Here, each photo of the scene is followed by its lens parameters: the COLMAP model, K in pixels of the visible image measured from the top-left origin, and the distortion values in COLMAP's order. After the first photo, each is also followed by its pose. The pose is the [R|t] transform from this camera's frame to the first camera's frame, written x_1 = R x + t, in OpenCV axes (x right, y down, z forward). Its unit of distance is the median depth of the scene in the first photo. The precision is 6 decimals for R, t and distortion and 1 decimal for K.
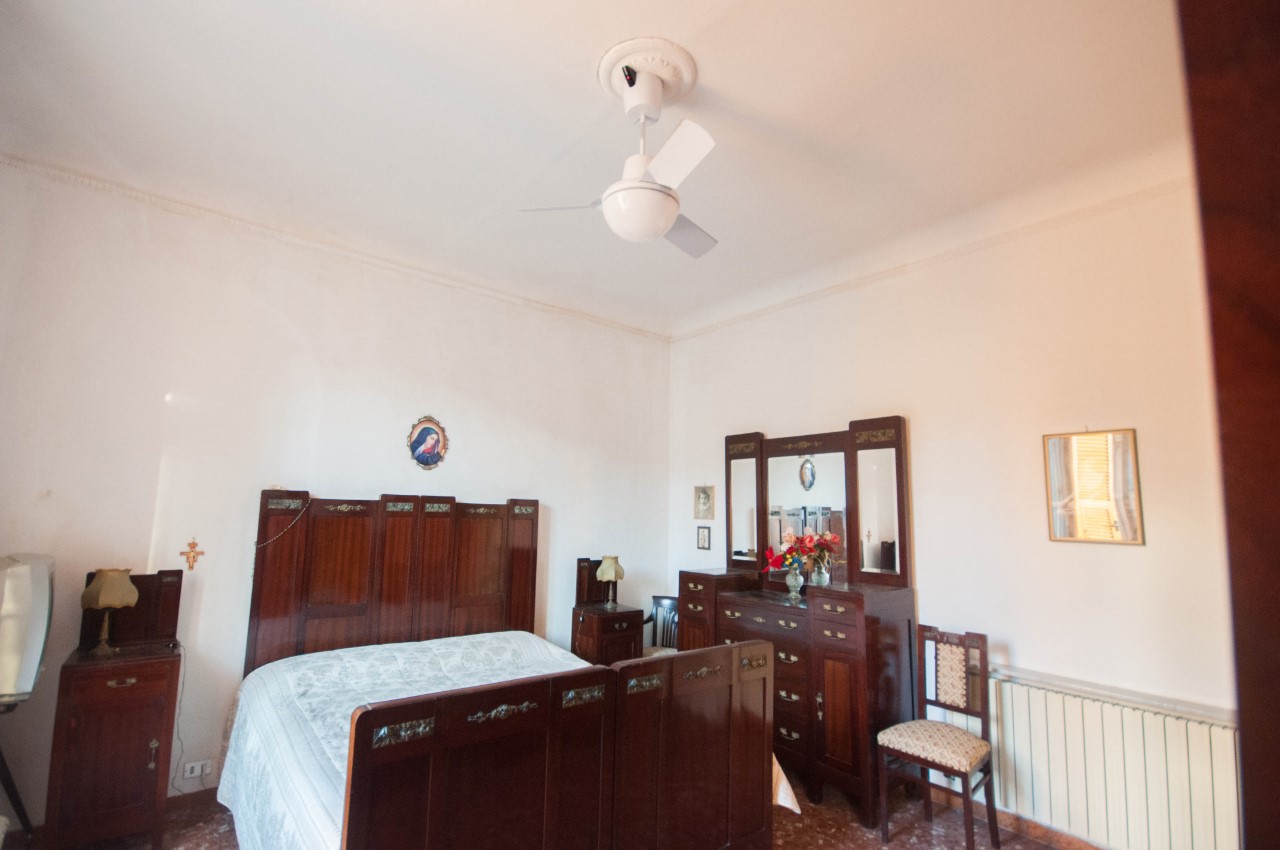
lens RADIAL K [[591.9, 0, 629.8], [0, 591.9, 443.3], [0, 0, 1]] dist [0.014103, 0.000112]
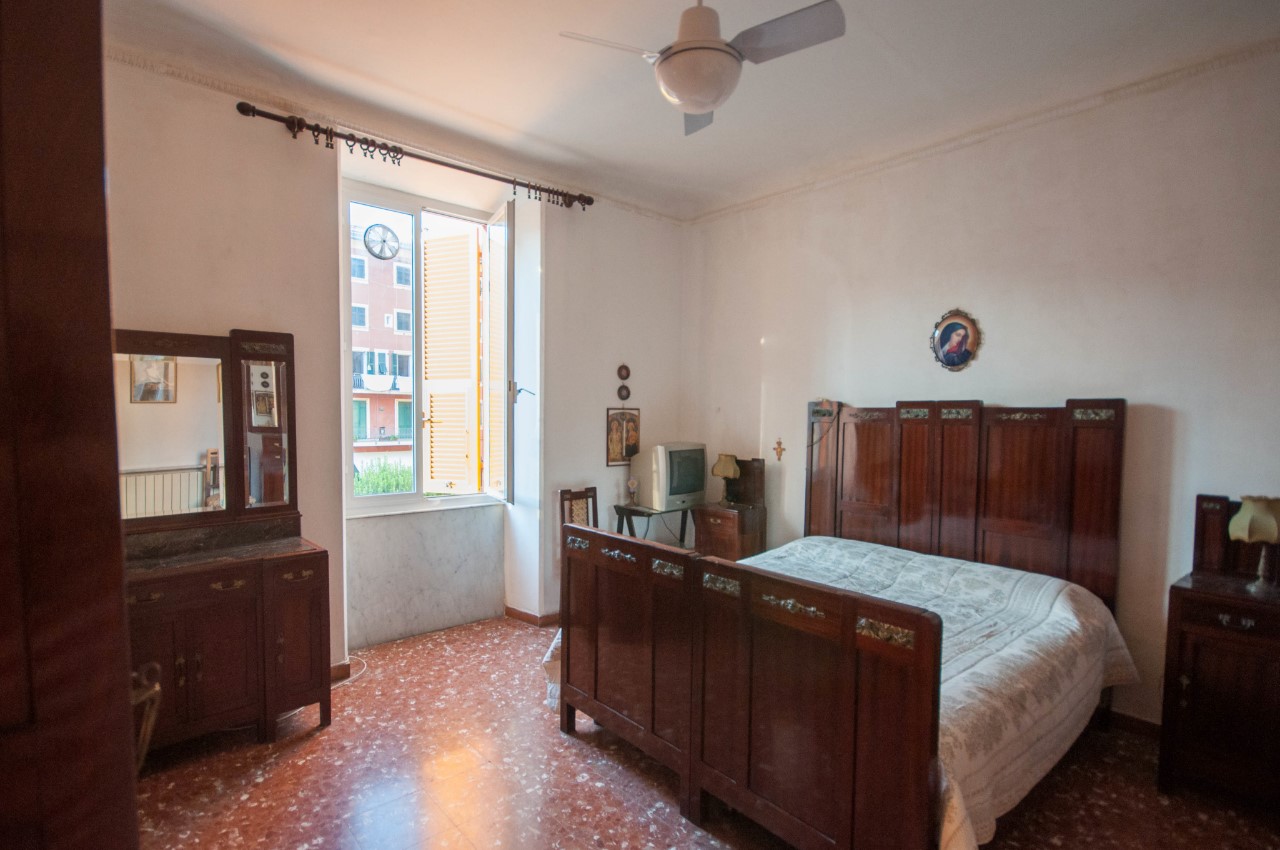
lens RADIAL K [[622.3, 0, 621.0], [0, 622.3, 442.3], [0, 0, 1]] dist [0.002848, -0.000961]
pose [[0.038662, 0.018698, -0.999077, 0.572468], [0.103259, 0.994398, 0.022606, 0.078342], [0.993903, -0.104037, 0.036515, 0.466149]]
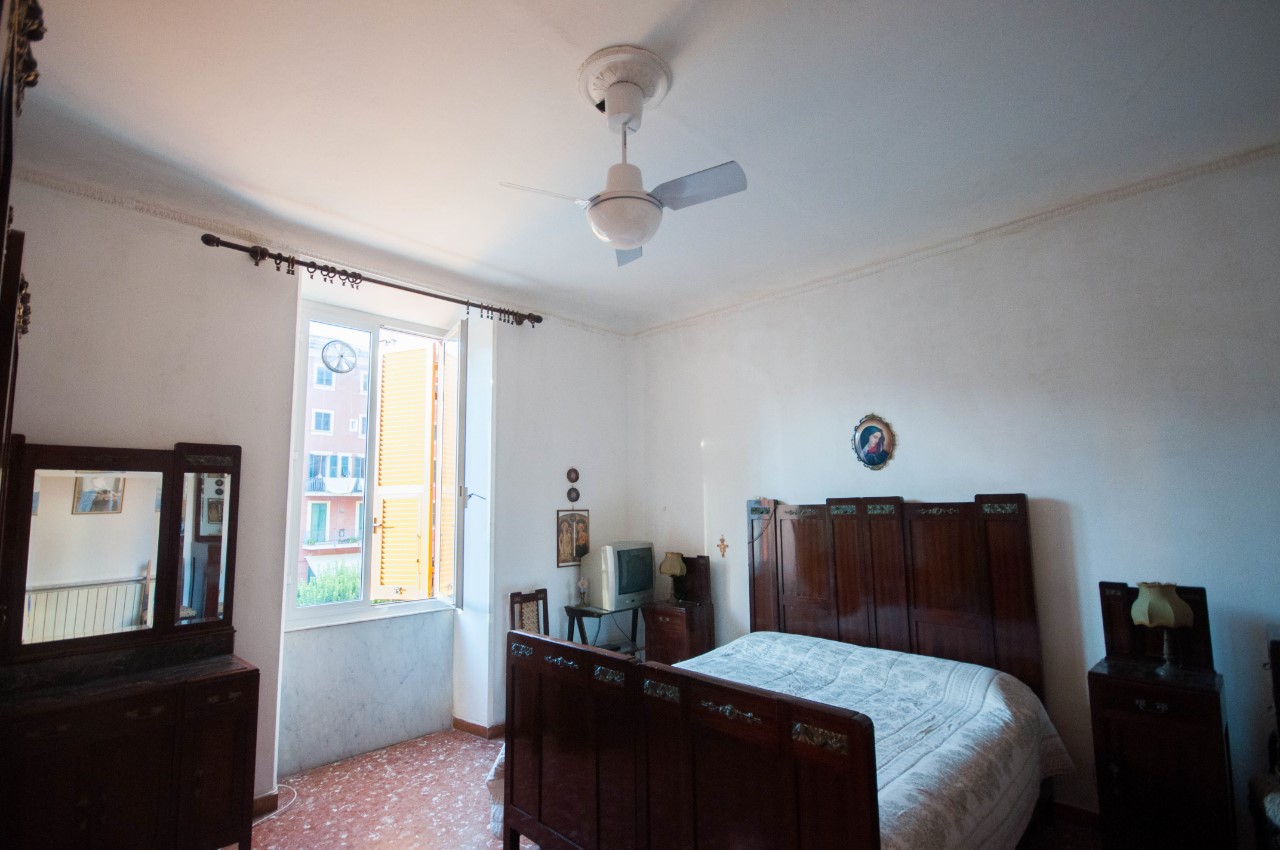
lens RADIAL K [[594.1, 0, 622.2], [0, 594.1, 439.4], [0, 0, 1]] dist [0.001887, 0.000201]
pose [[0.106908, -0.145040, -0.983633, 0.572498], [0.126875, 0.983205, -0.131188, 0.070669], [0.986141, -0.110774, 0.123514, 0.487649]]
